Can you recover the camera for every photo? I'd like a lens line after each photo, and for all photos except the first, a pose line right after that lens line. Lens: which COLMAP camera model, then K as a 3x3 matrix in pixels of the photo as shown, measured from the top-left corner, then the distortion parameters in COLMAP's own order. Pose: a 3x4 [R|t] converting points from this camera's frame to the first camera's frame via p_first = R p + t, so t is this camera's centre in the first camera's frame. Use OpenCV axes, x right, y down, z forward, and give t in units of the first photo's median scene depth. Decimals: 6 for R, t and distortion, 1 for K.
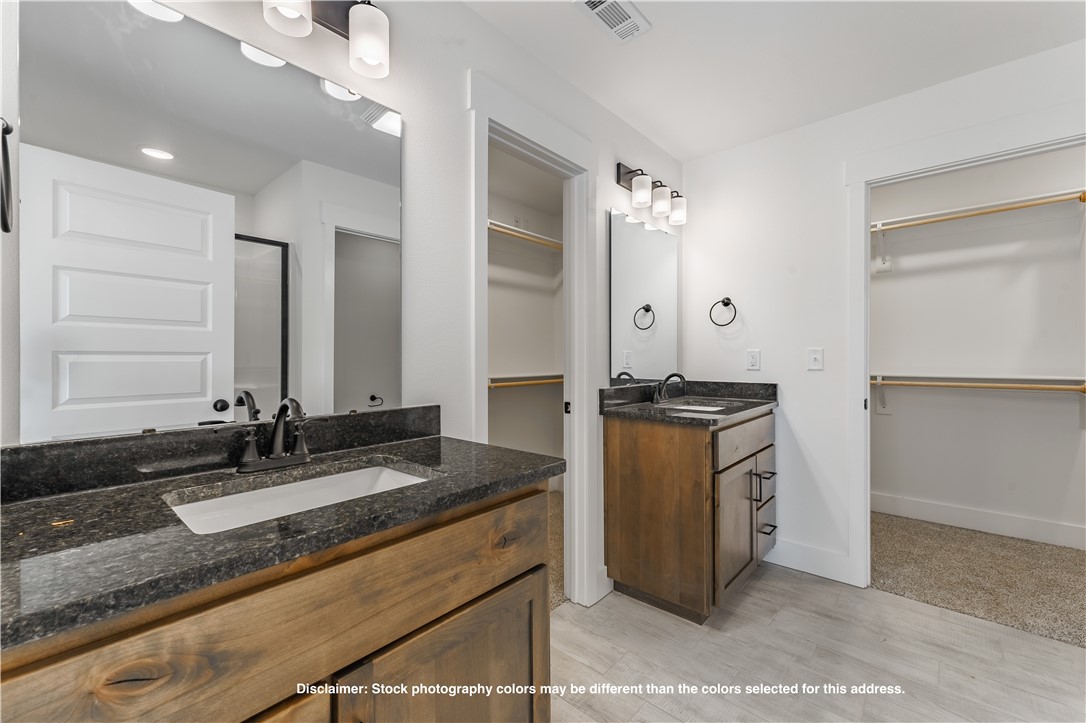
lens RADIAL K [[442.7, 0, 544.9], [0, 442.7, 356.2], [0, 0, 1]] dist [0.003293, 0.000307]
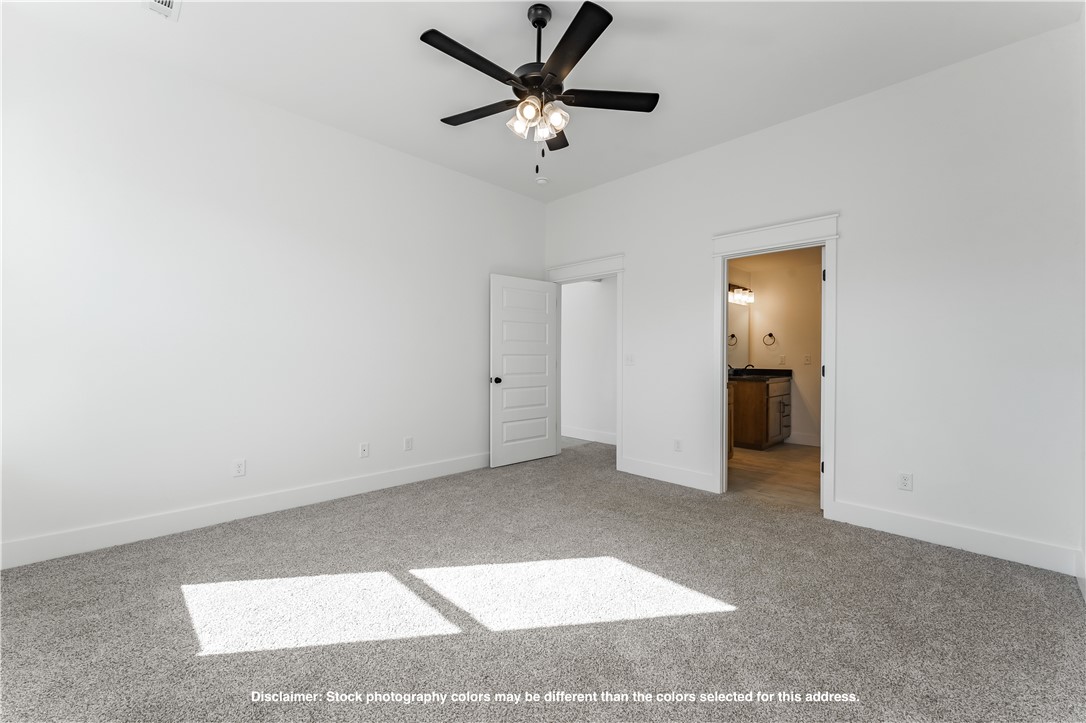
lens RADIAL K [[442.7, 0, 544.9], [0, 442.7, 356.2], [0, 0, 1]] dist [0.003293, 0.000307]
pose [[0.997964, 0.006359, -0.063463, -0.727447], [-0.006153, 0.999975, 0.003432, -0.012953], [0.063483, -0.003035, 0.997978, -1.627694]]
